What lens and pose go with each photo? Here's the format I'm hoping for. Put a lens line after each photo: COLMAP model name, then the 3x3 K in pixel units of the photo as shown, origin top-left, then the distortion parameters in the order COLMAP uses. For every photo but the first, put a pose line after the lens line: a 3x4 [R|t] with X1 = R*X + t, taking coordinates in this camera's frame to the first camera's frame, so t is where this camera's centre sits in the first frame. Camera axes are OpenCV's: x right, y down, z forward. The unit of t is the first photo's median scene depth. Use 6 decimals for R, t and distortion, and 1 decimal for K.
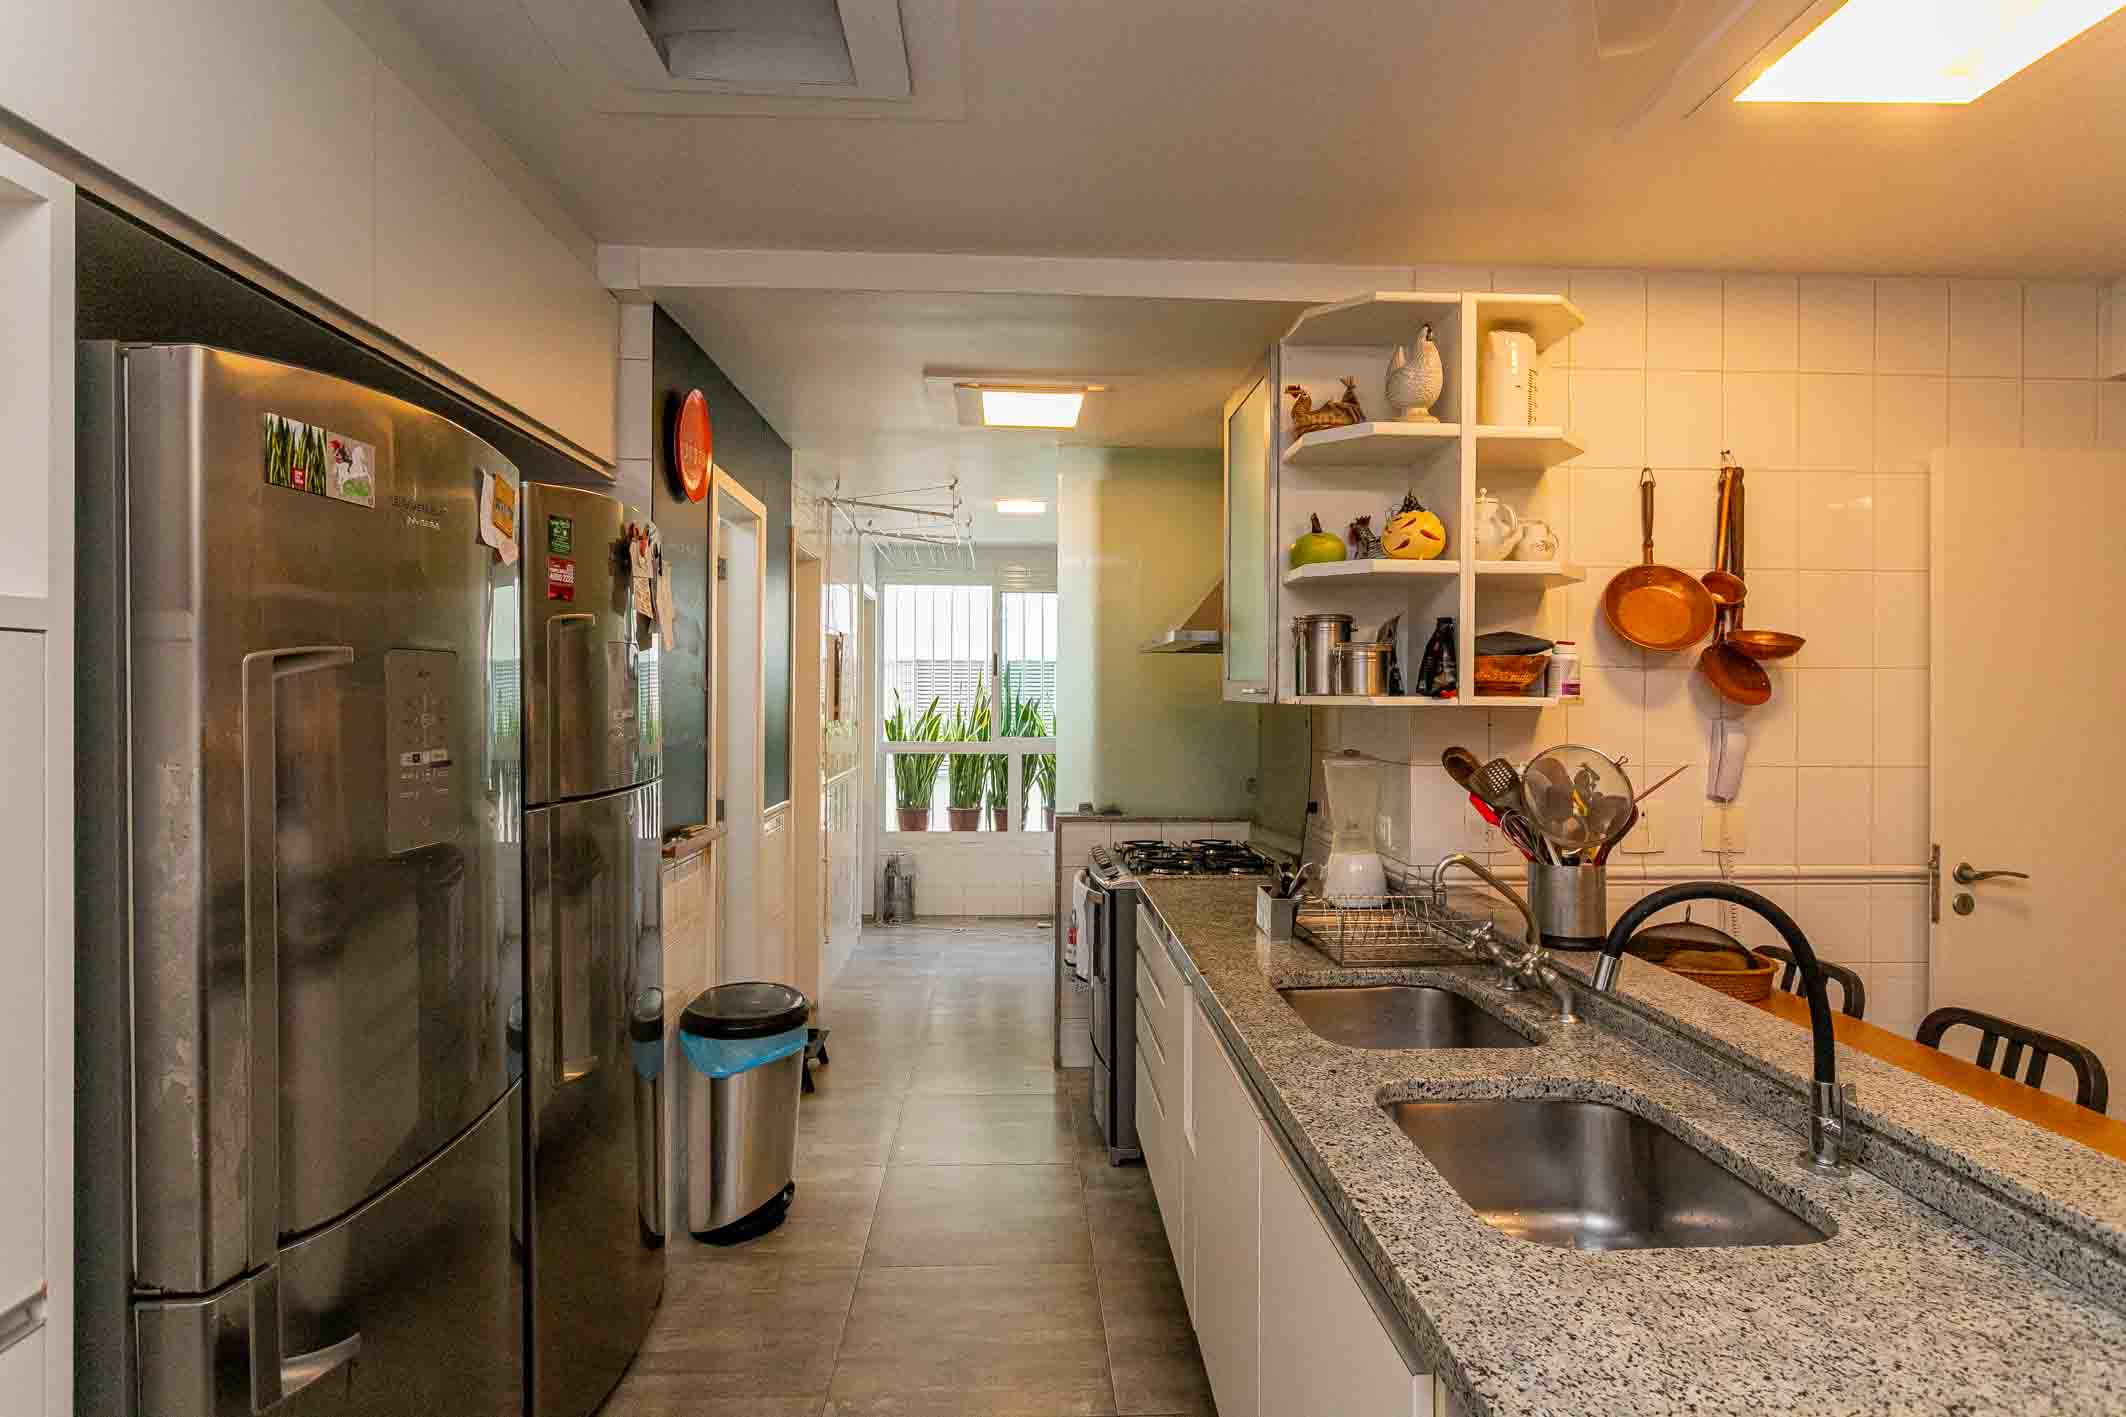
lens RADIAL K [[1070.0, 0, 1063.0], [0, 1070.0, 708.5], [0, 0, 1]] dist [-0.001717, -0.000180]
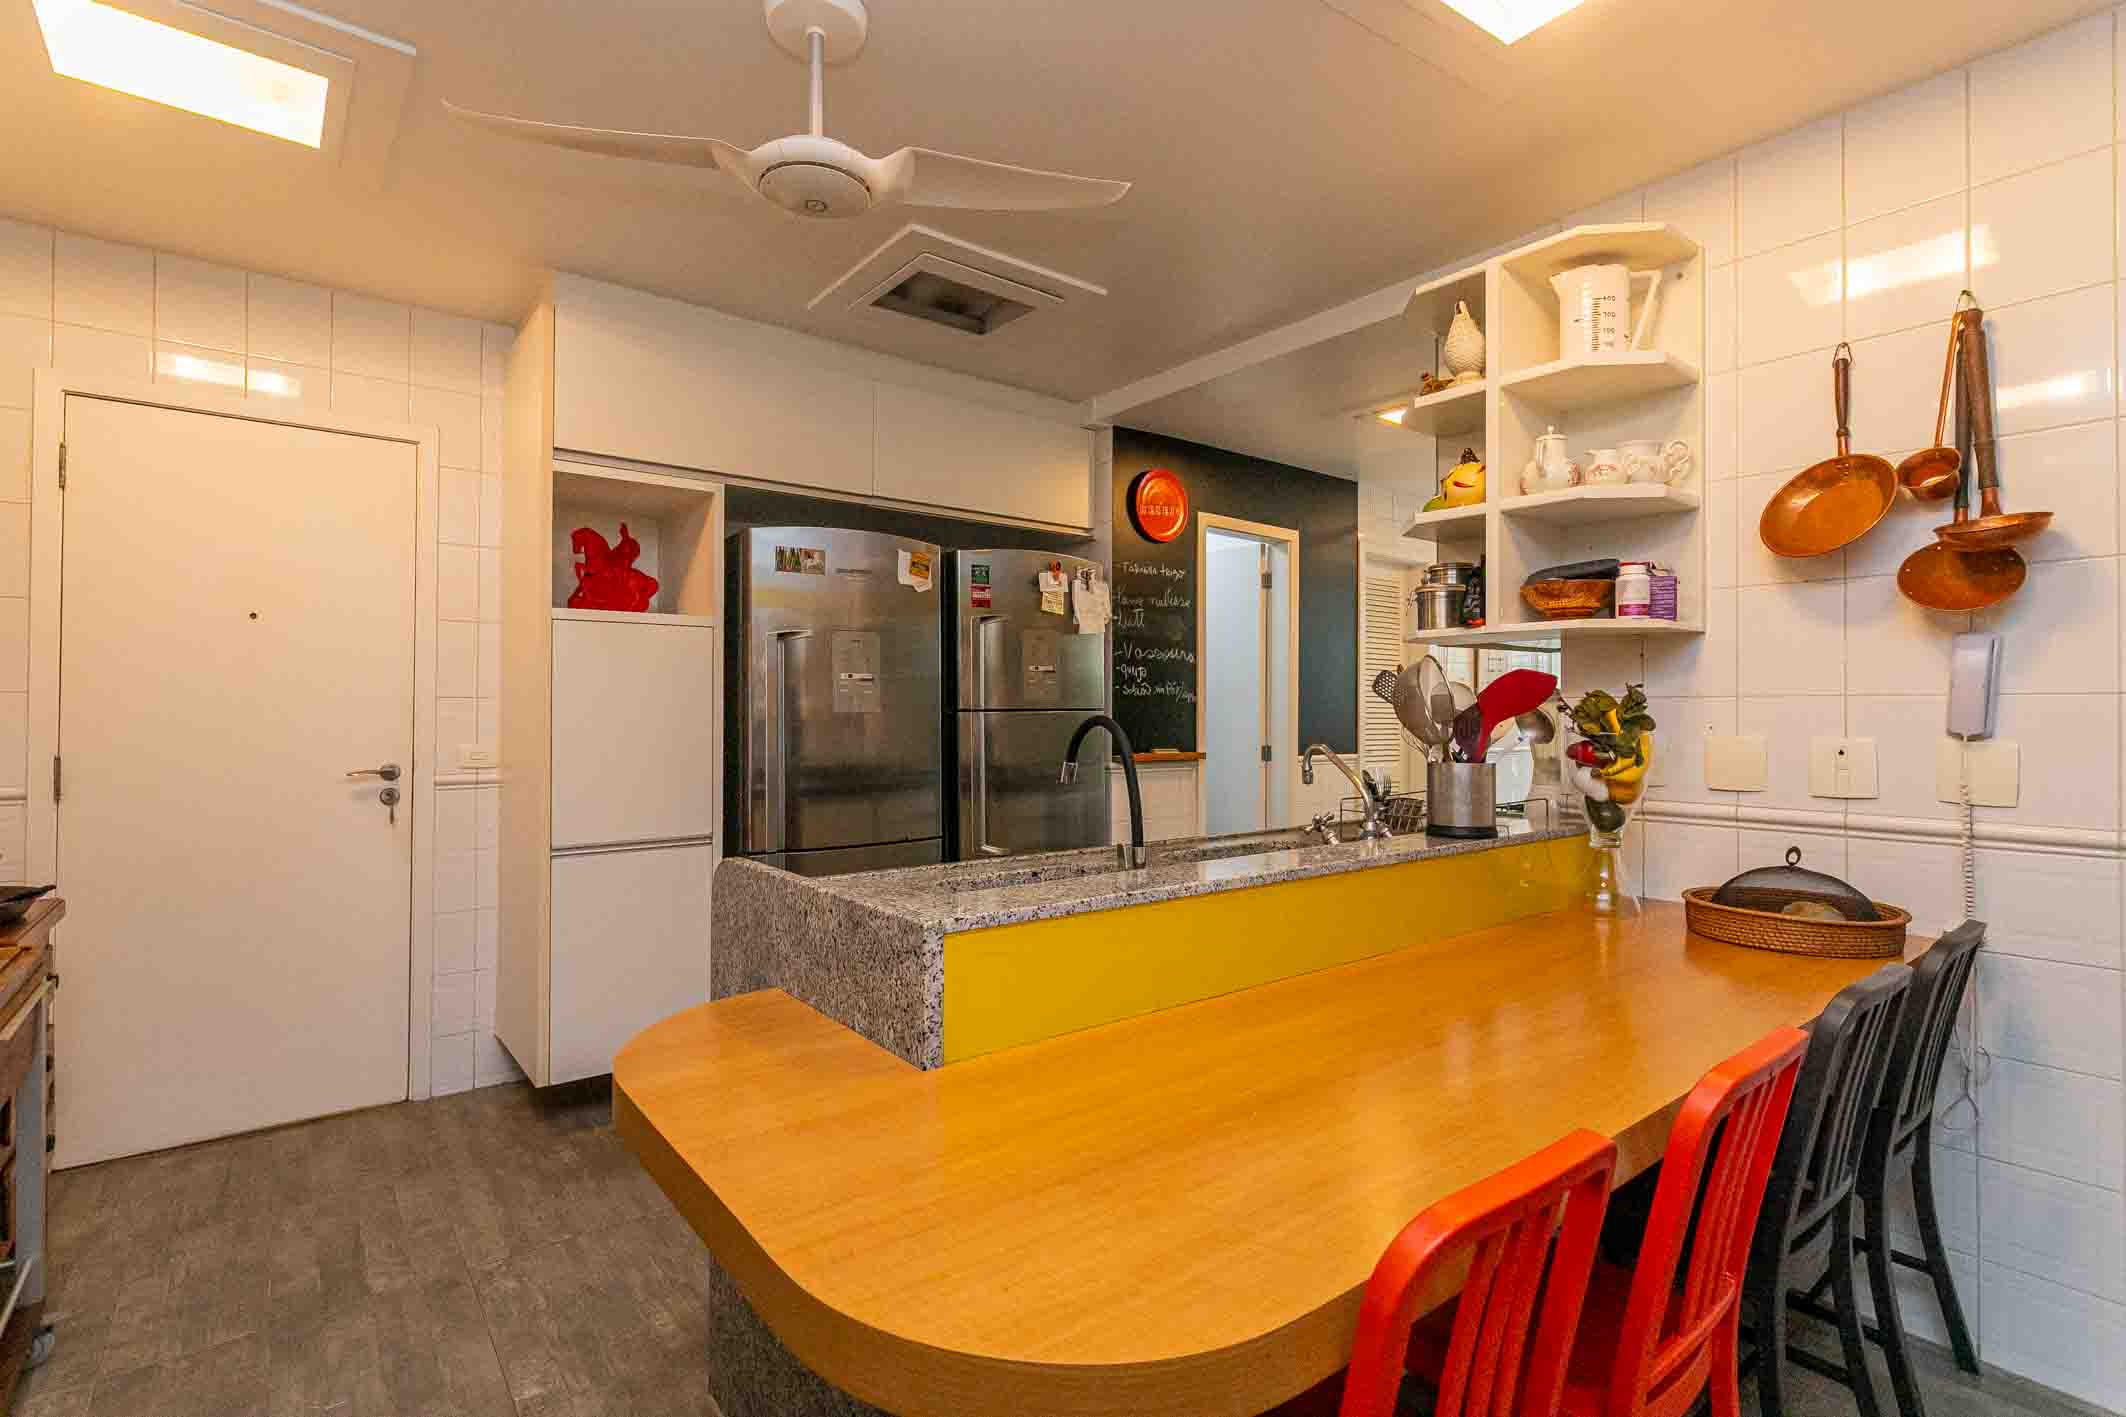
lens RADIAL K [[1006.7, 0, 1063.0], [0, 1006.7, 708.5], [0, 0, 1]] dist [0.001406, 0.000206]
pose [[0.574359, -0.005233, -0.818587, 0.848060], [-0.006653, 0.999917, -0.011060, 0.078159], [0.818577, 0.011799, 0.574276, 0.038973]]
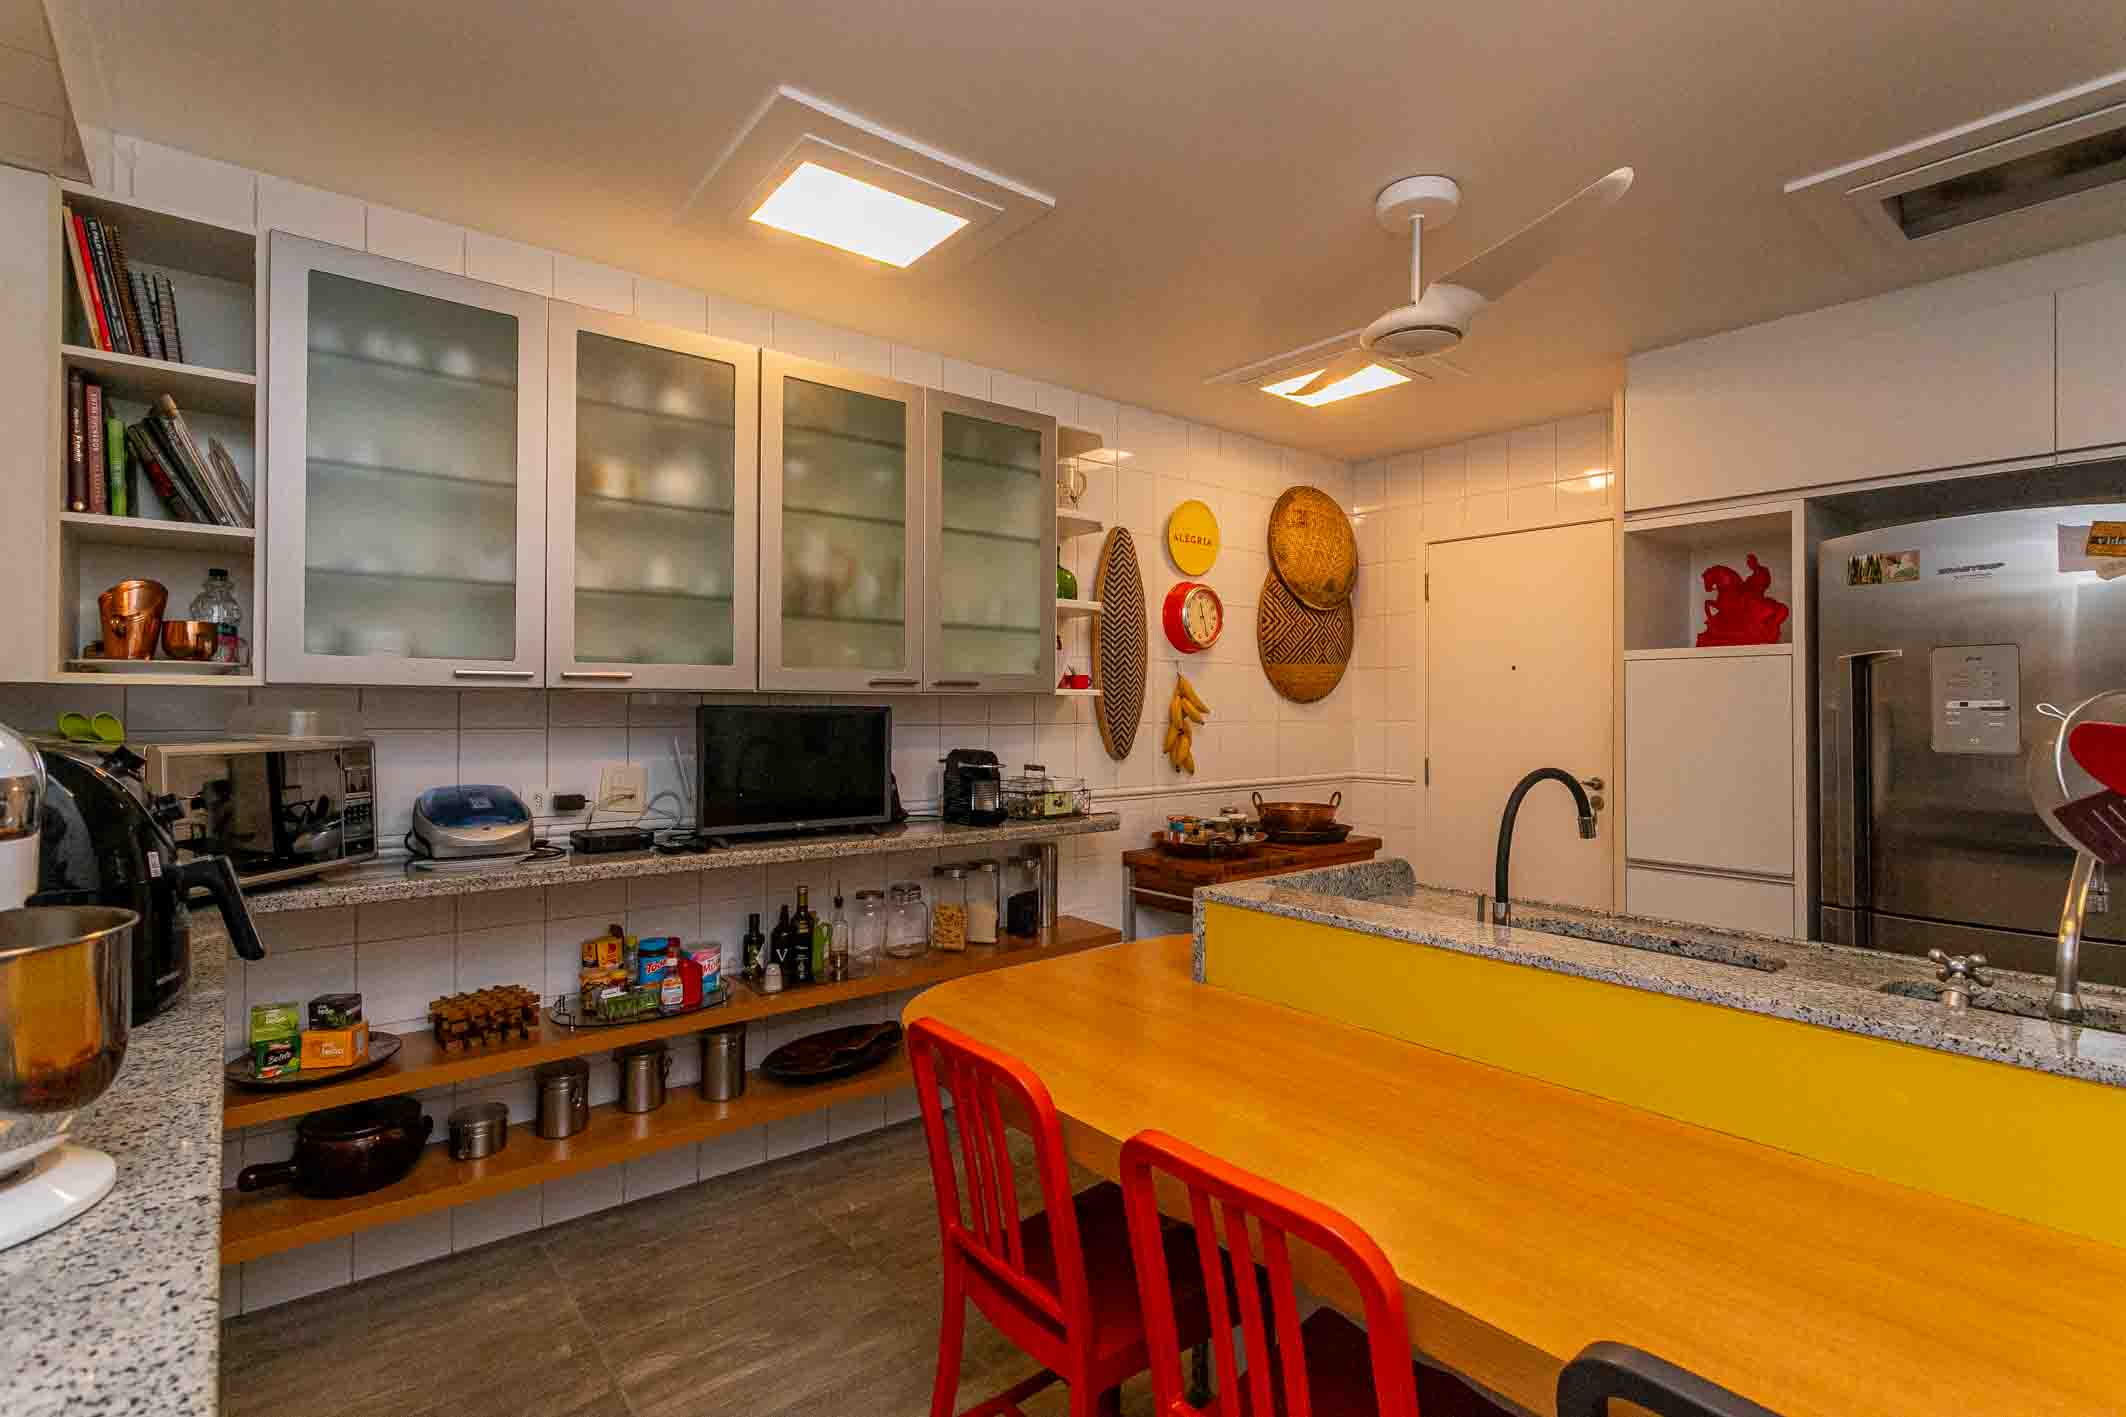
lens RADIAL K [[1006.7, 0, 1063.0], [0, 1006.7, 708.5], [0, 0, 1]] dist [0.001406, 0.000206]
pose [[-0.813388, -0.001403, -0.581719, 0.941168], [-0.006570, 0.999955, 0.006776, 0.028451], [0.581684, 0.009334, -0.813361, 0.824215]]
